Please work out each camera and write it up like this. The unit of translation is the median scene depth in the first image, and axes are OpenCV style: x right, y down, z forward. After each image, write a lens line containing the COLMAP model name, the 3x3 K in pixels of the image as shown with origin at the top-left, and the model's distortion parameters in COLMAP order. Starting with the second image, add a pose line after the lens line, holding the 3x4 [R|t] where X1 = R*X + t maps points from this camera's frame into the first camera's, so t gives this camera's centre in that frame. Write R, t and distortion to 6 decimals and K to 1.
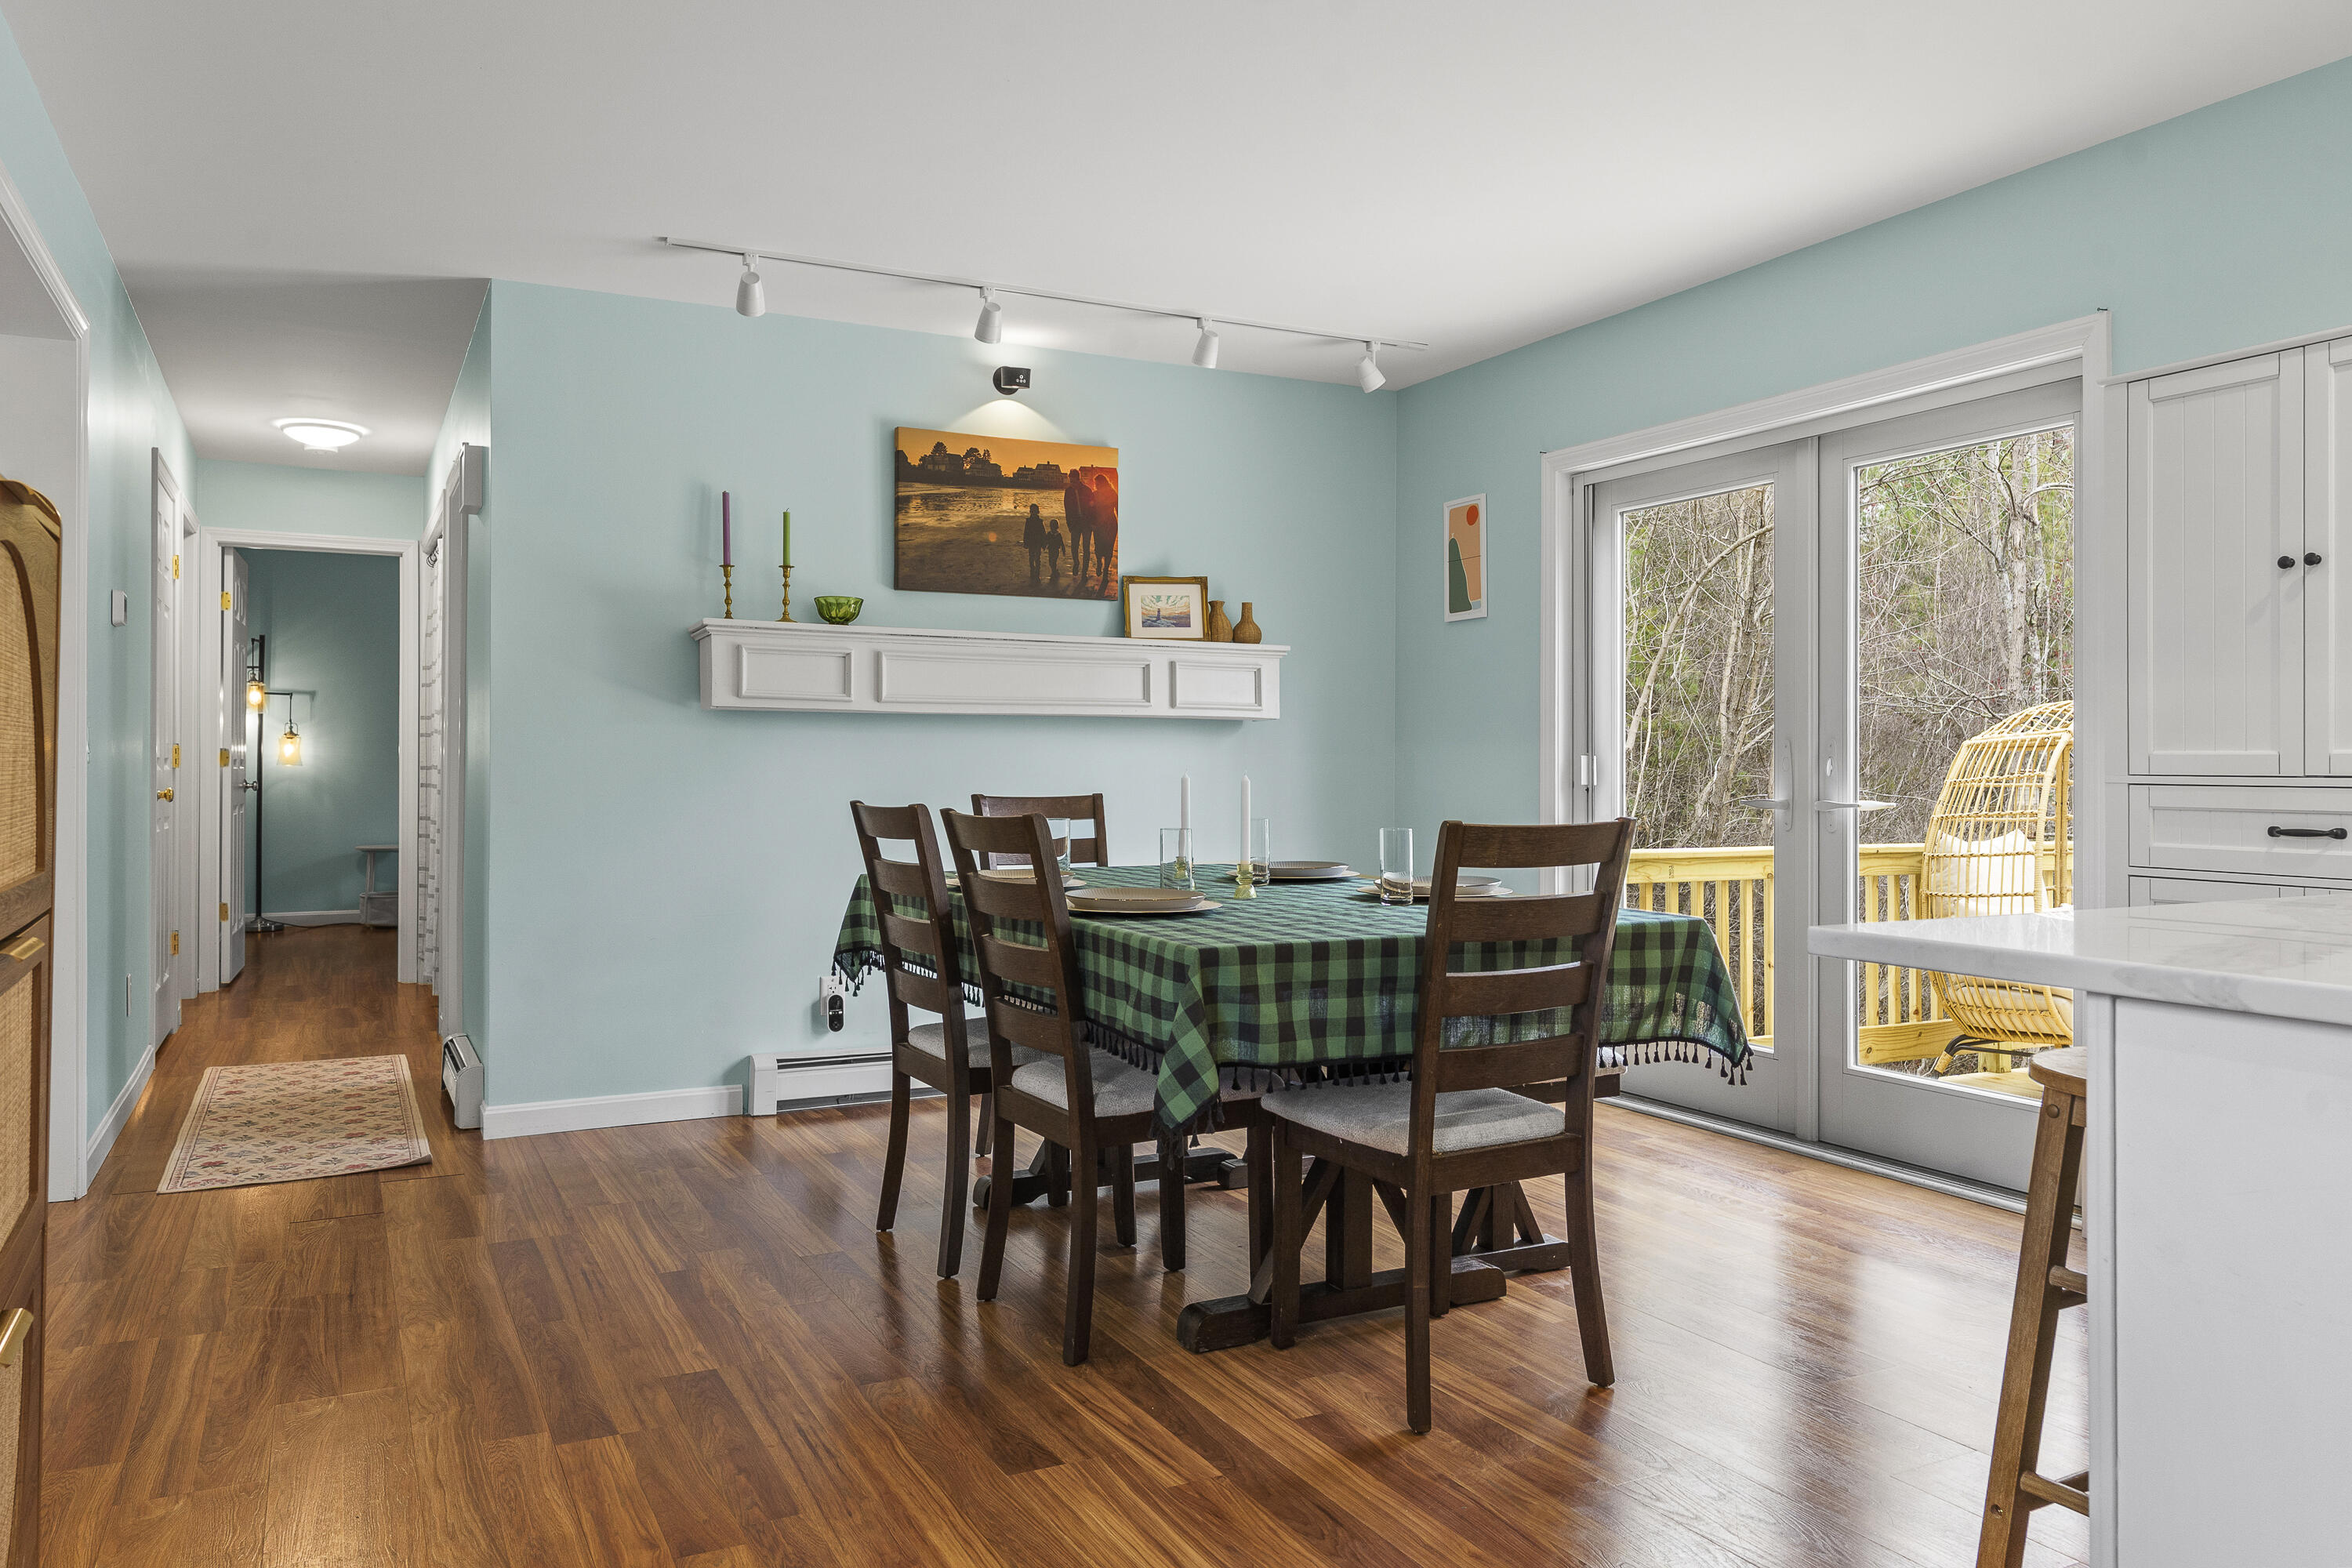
lens RADIAL K [[1643.7, 0, 1178.4], [0, 1643.7, 756.1], [0, 0, 1]] dist [0.003986, -0.002536]
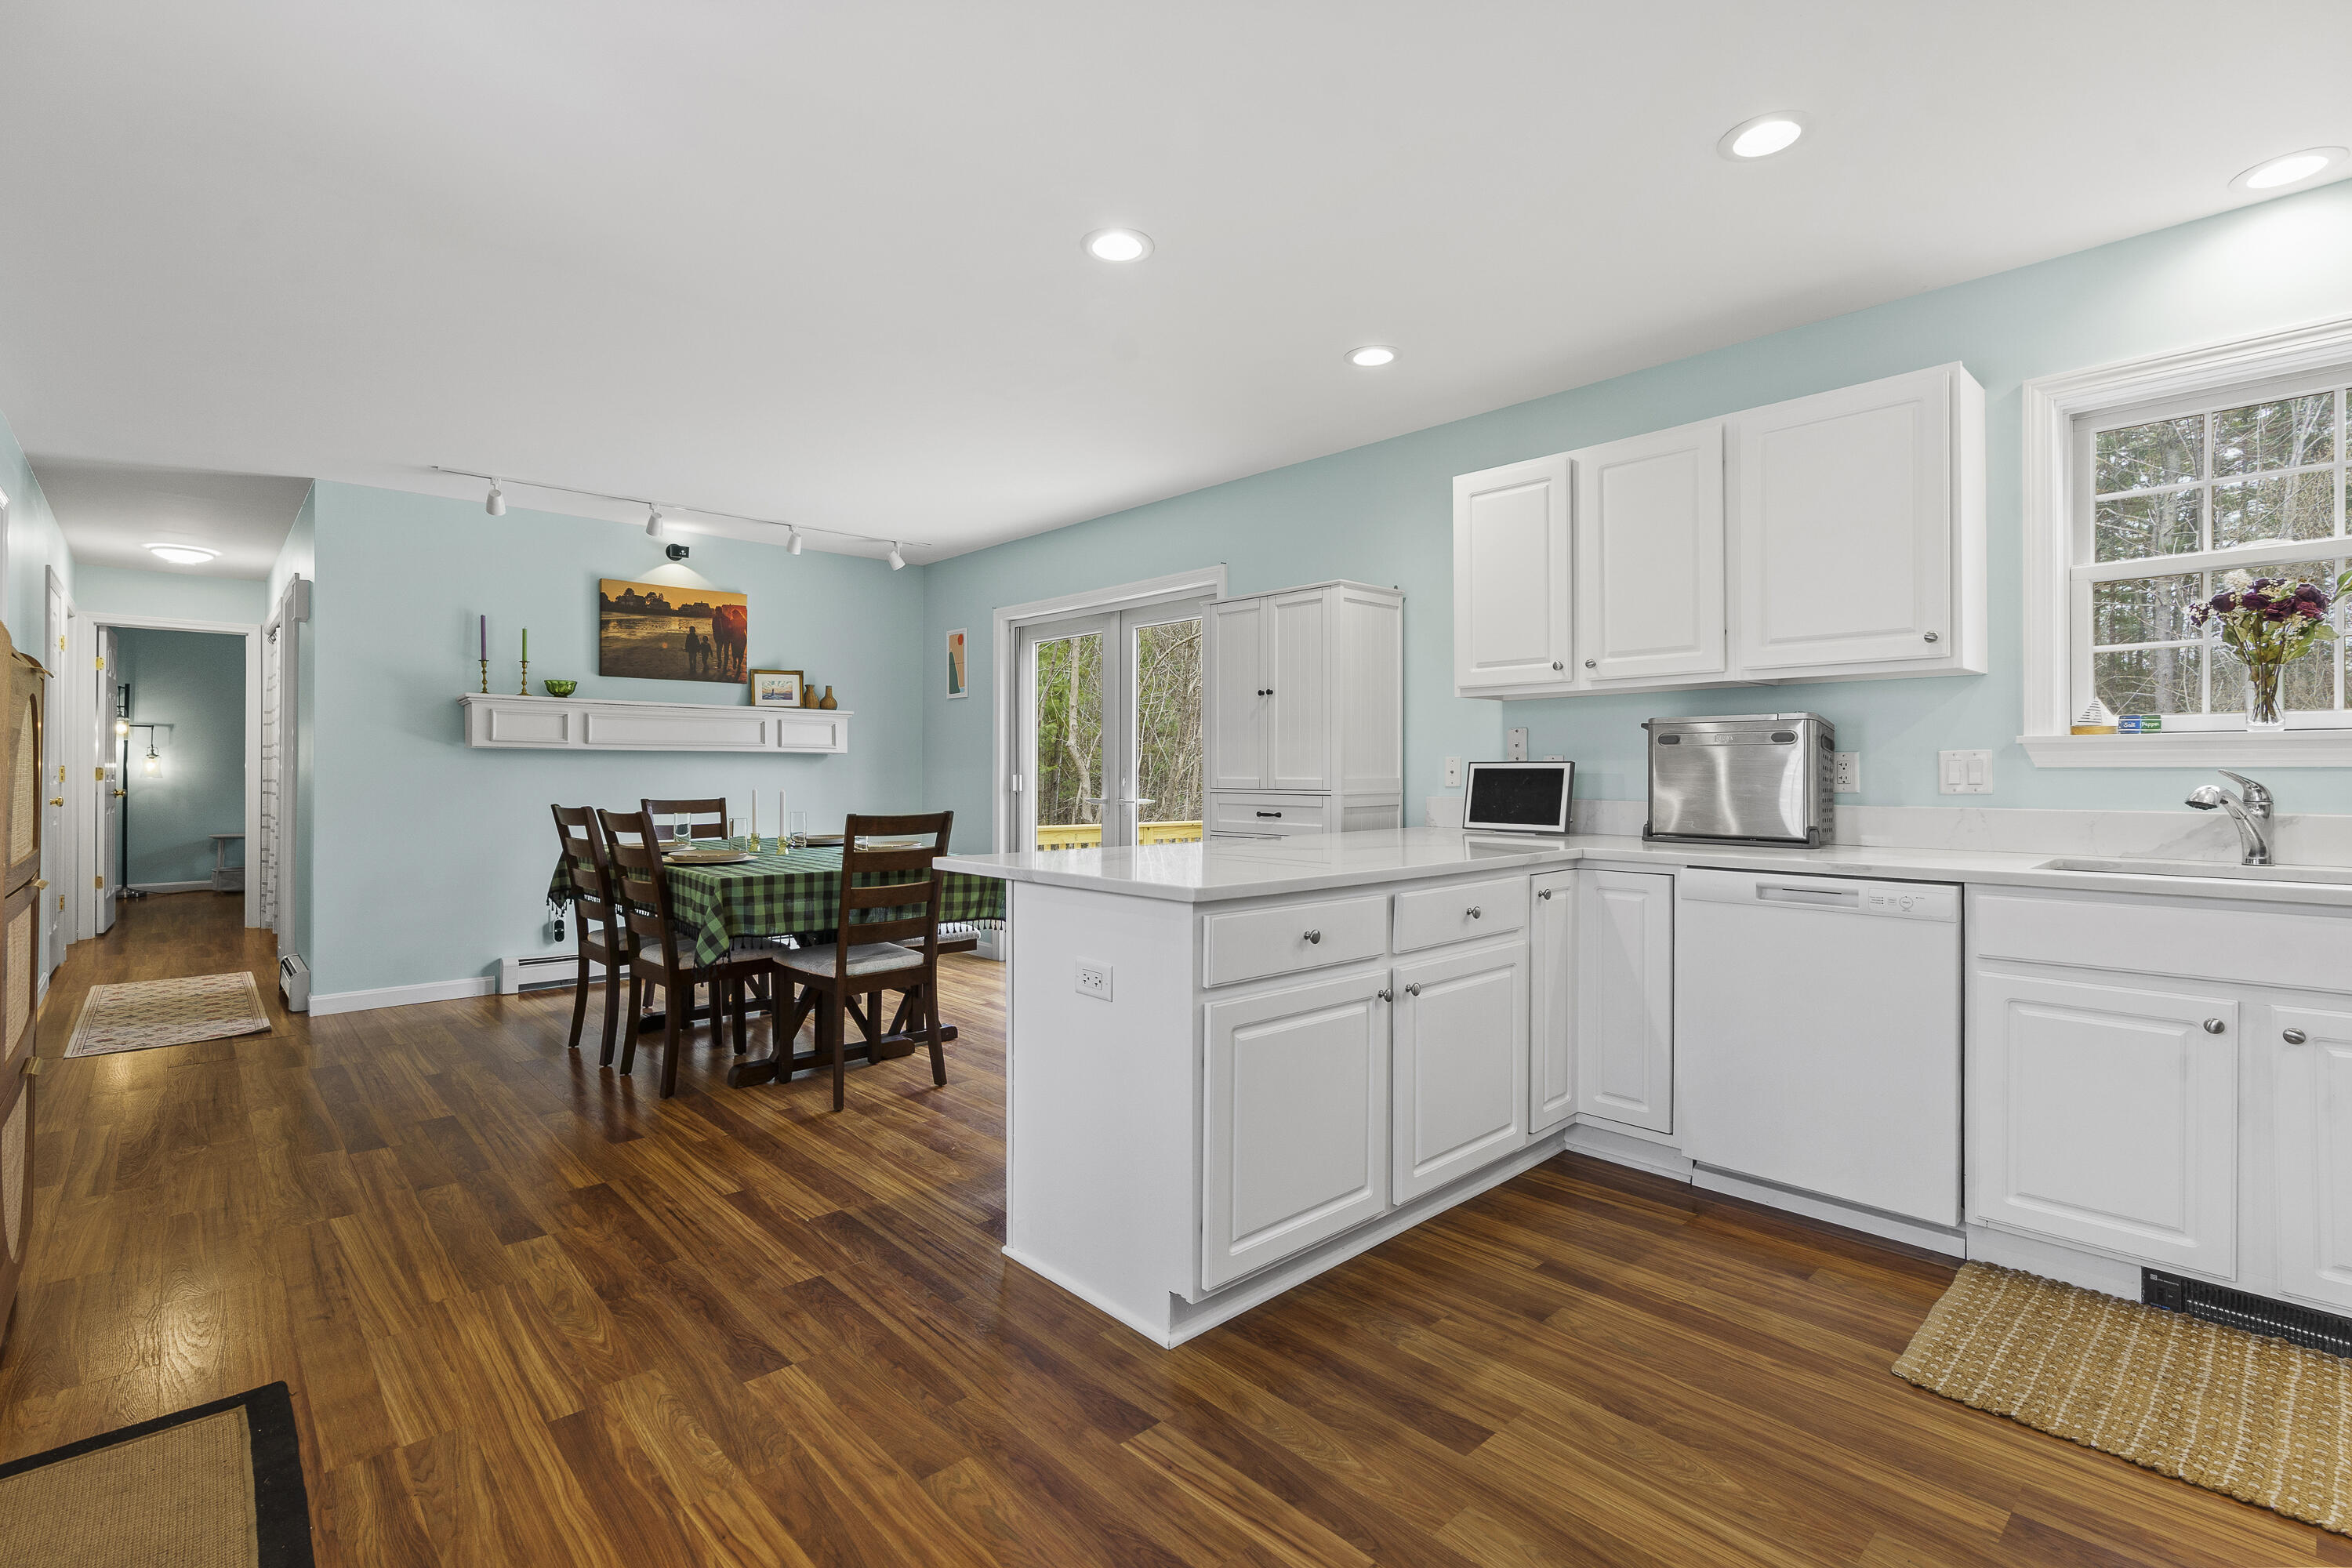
lens RADIAL K [[1076.0, 0, 1173.0], [0, 1076.0, 769.4], [0, 0, 1]] dist [-0.007148, 0.002559]
pose [[0.963259, 0.000310, 0.268574, 0.112258], [-0.001303, 0.999993, 0.003520, -0.012916], [-0.268571, -0.003740, 0.963253, -0.242182]]
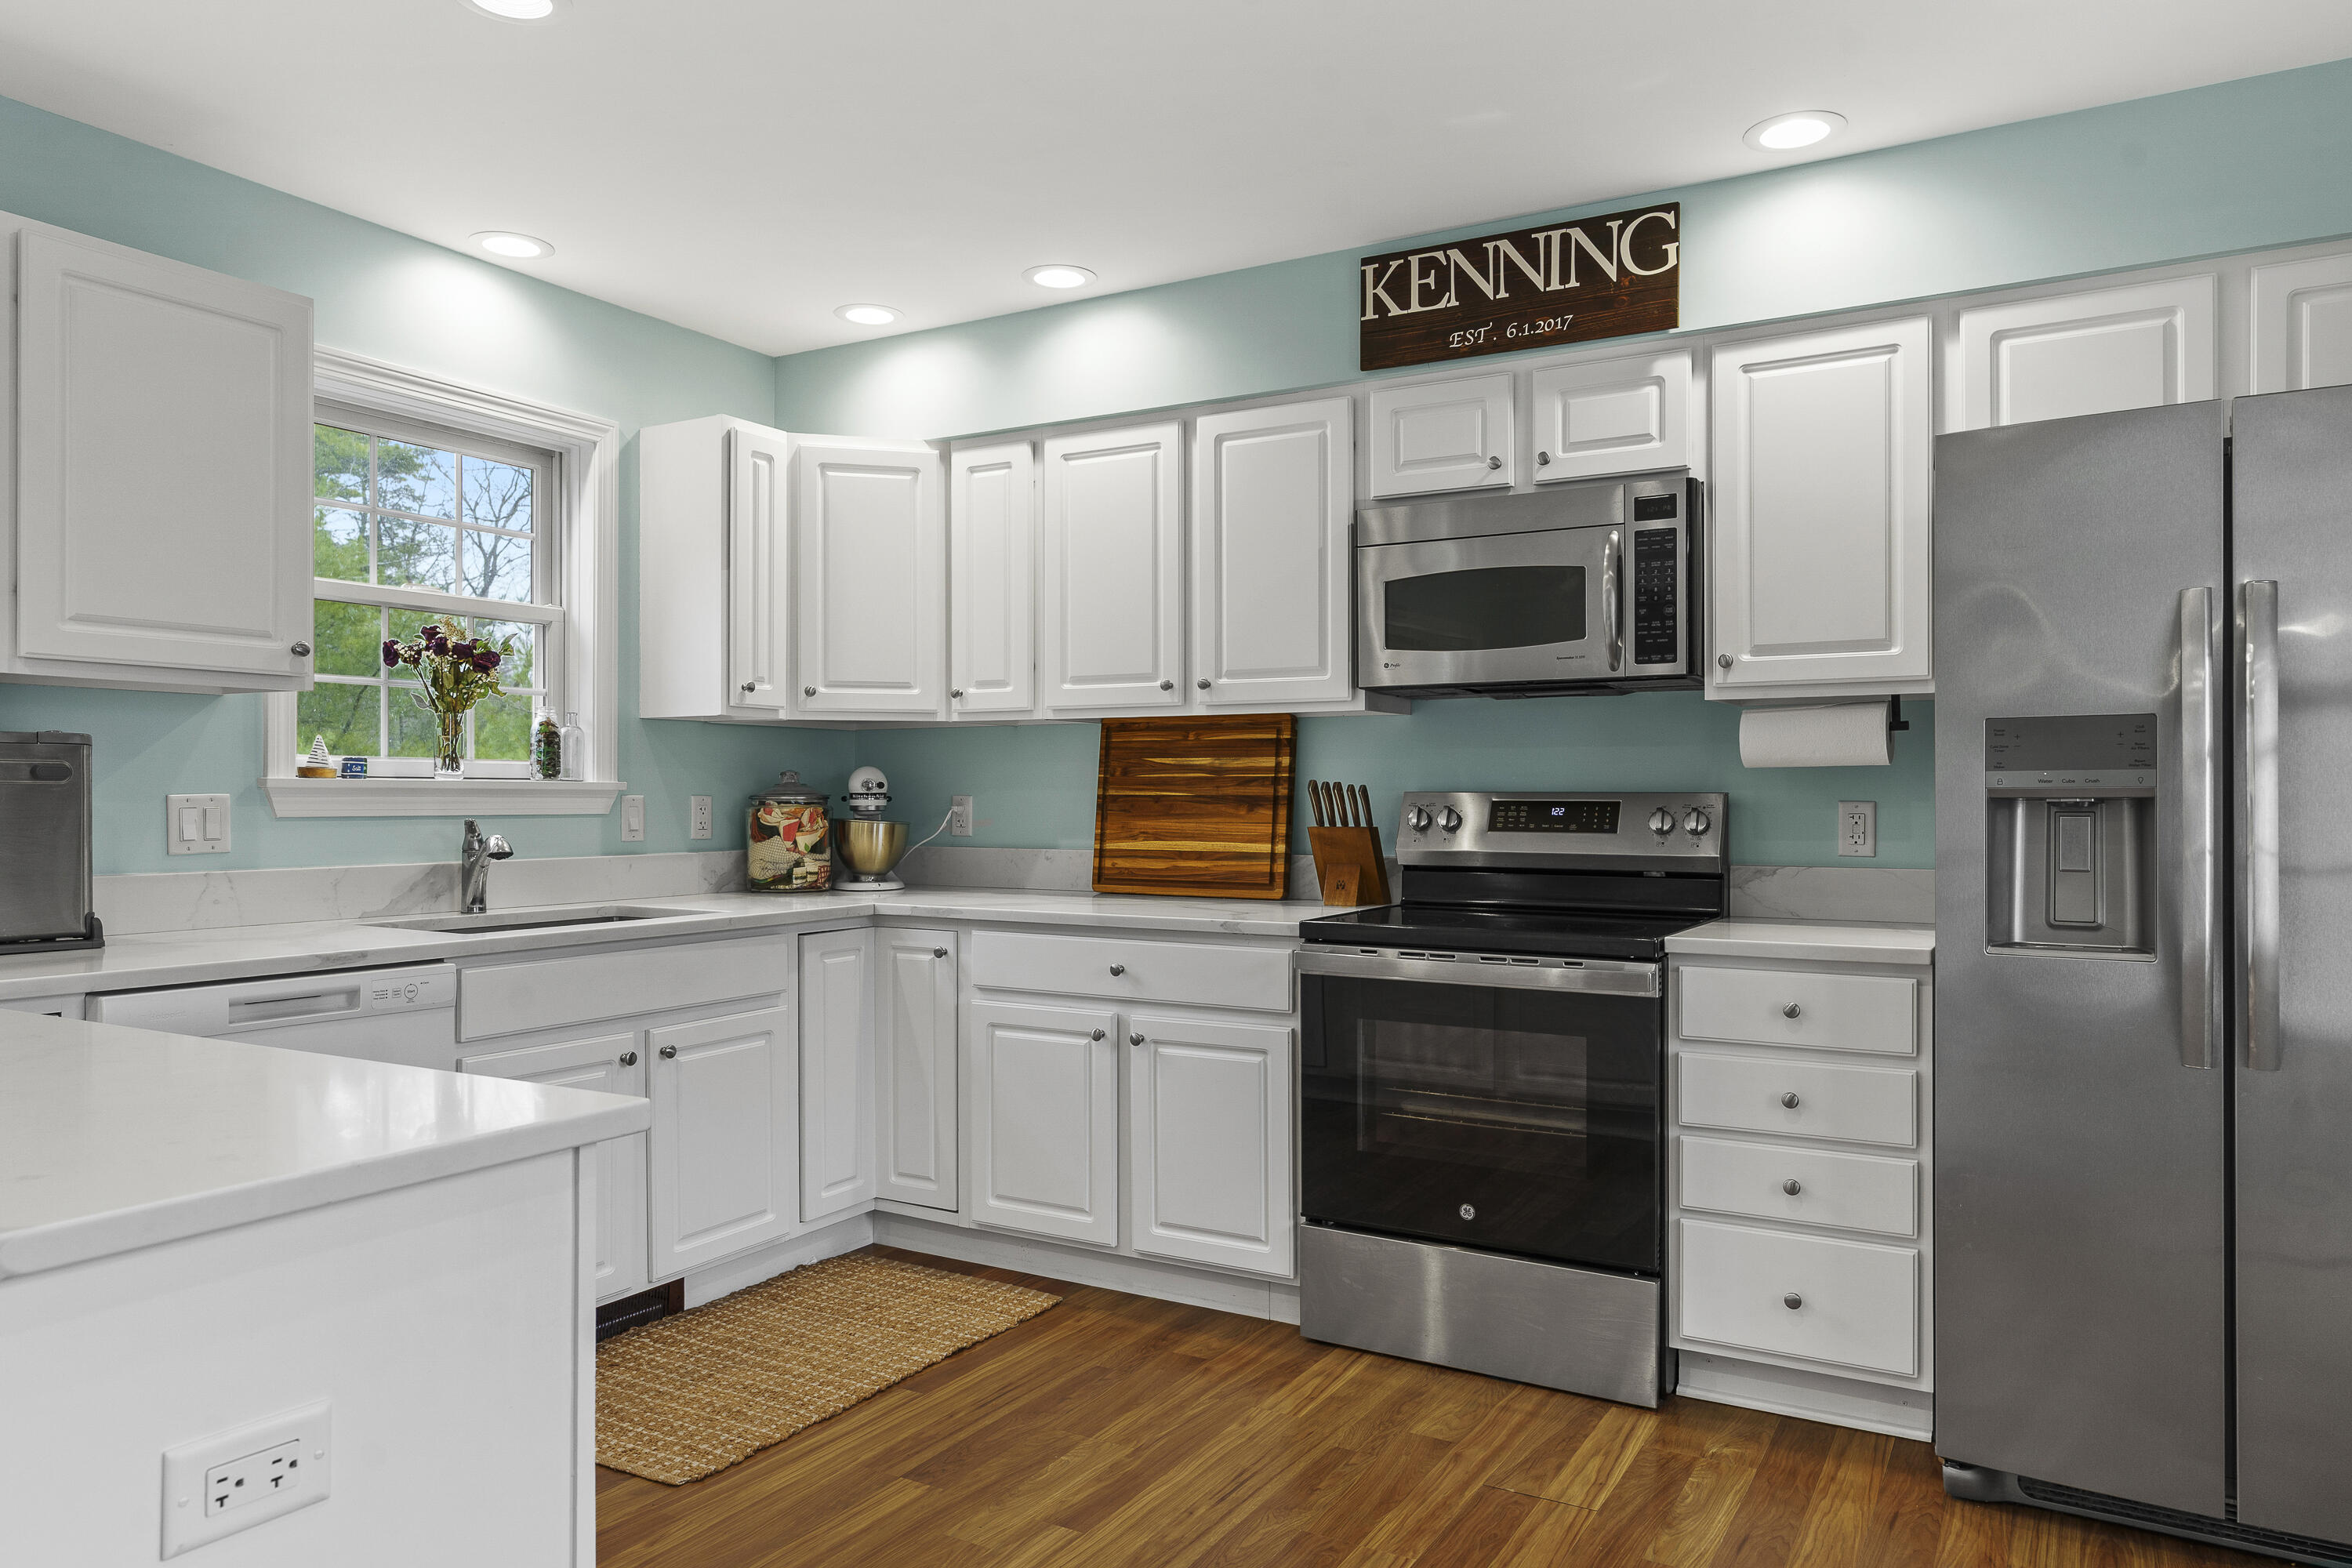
lens RADIAL K [[1568.2, 0, 1170.8], [0, 1568.2, 800.2], [0, 0, 1]] dist [0.003016, 0.001516]
pose [[-0.537183, -0.003472, 0.843459, -0.086036], [-0.006951, 0.999976, -0.000310, -0.023264], [-0.843437, -0.006029, -0.537194, 0.272763]]
